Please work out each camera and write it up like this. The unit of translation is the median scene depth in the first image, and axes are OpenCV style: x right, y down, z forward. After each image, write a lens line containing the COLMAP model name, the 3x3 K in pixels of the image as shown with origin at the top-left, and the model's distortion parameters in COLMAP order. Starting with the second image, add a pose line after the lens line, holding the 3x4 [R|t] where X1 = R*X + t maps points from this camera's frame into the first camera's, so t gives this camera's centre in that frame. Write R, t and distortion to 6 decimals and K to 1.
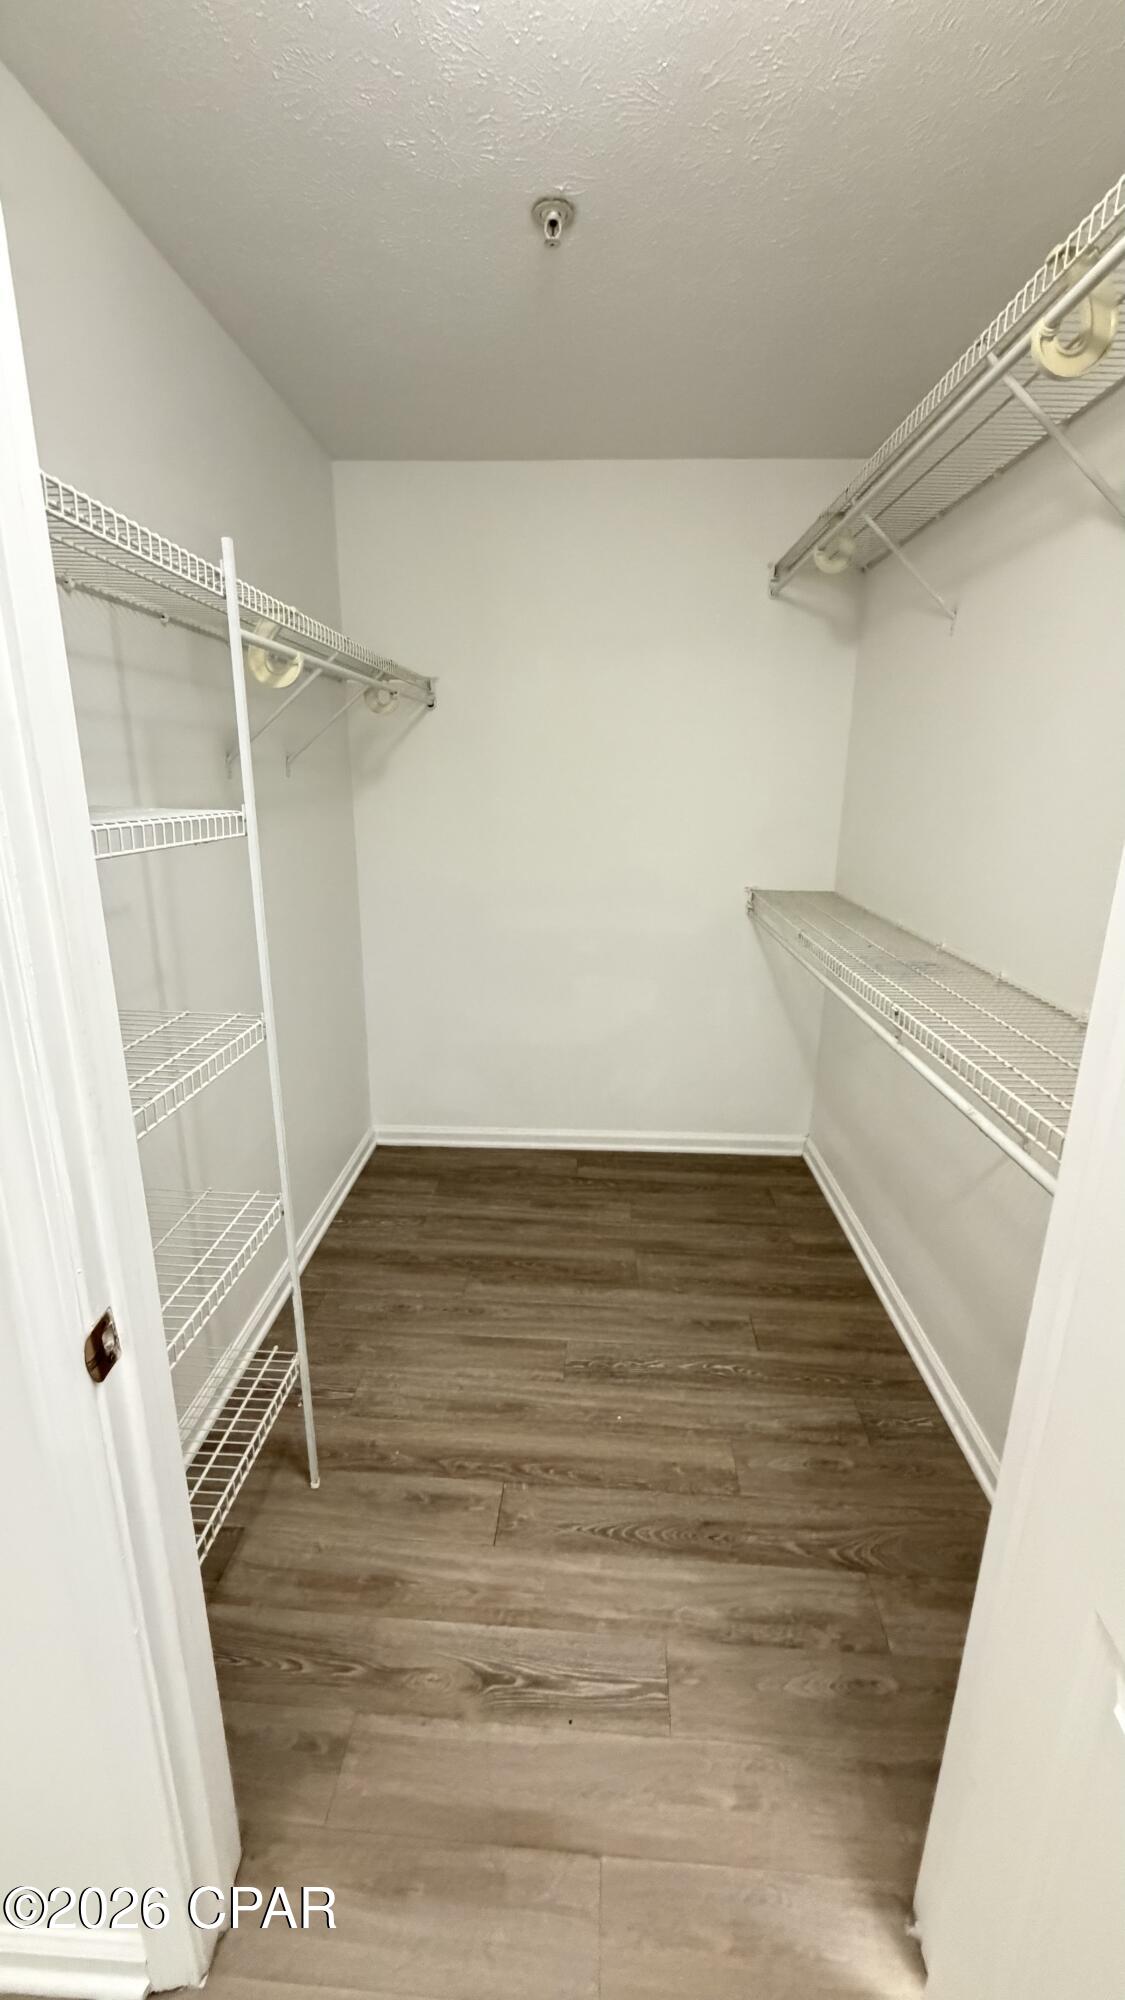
lens RADIAL K [[794.9, 0, 560.7], [0, 794.9, 998.0], [0, 0, 1]] dist [0.000641, 0.000206]
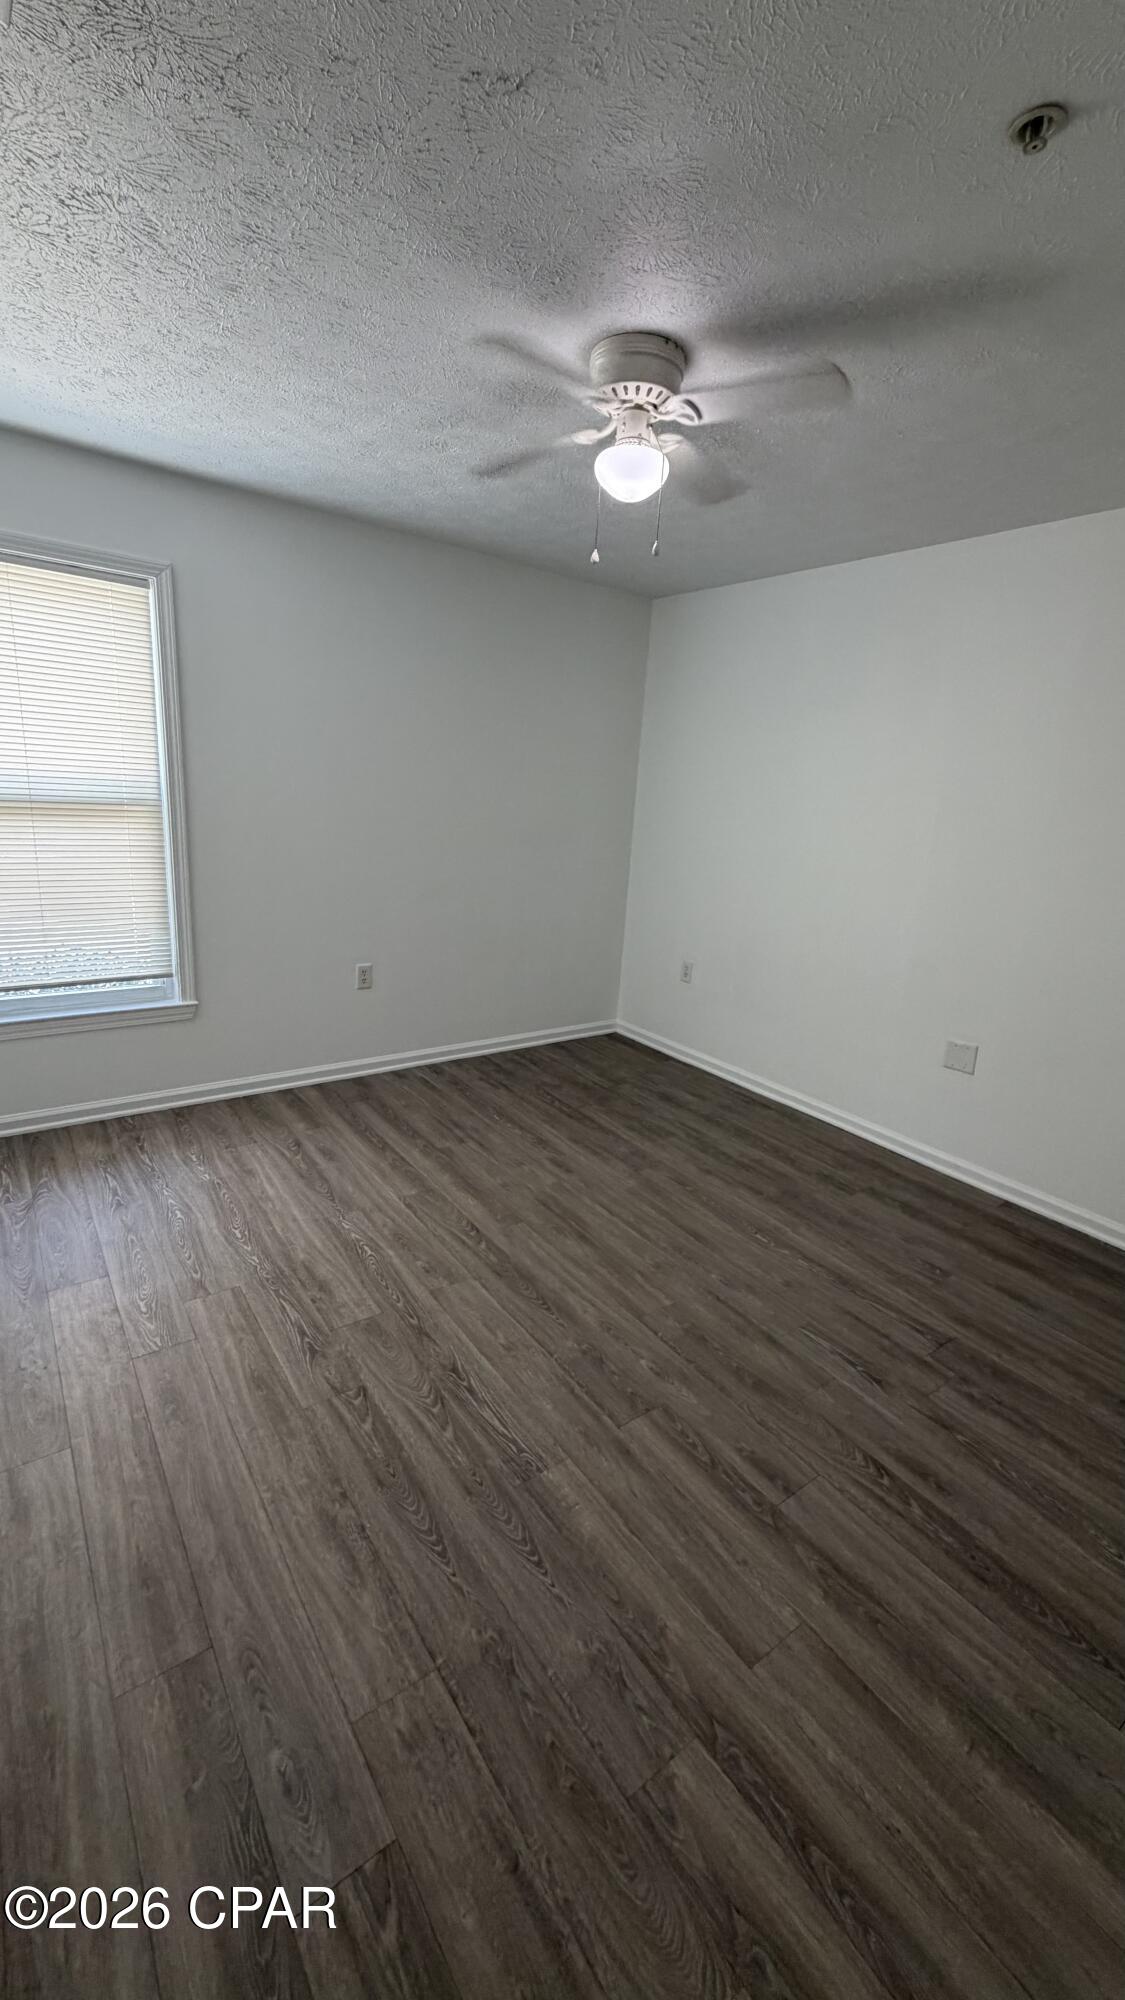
lens RADIAL K [[794.9, 0, 559.3], [0, 794.9, 1003.7], [0, 0, 1]] dist [0.000641, 0.000206]
pose [[0.649951, 0.244963, -0.719414, 0.622898], [-0.249989, 0.962860, 0.102006, 0.033290], [0.717683, 0.113547, 0.687051, 0.070676]]
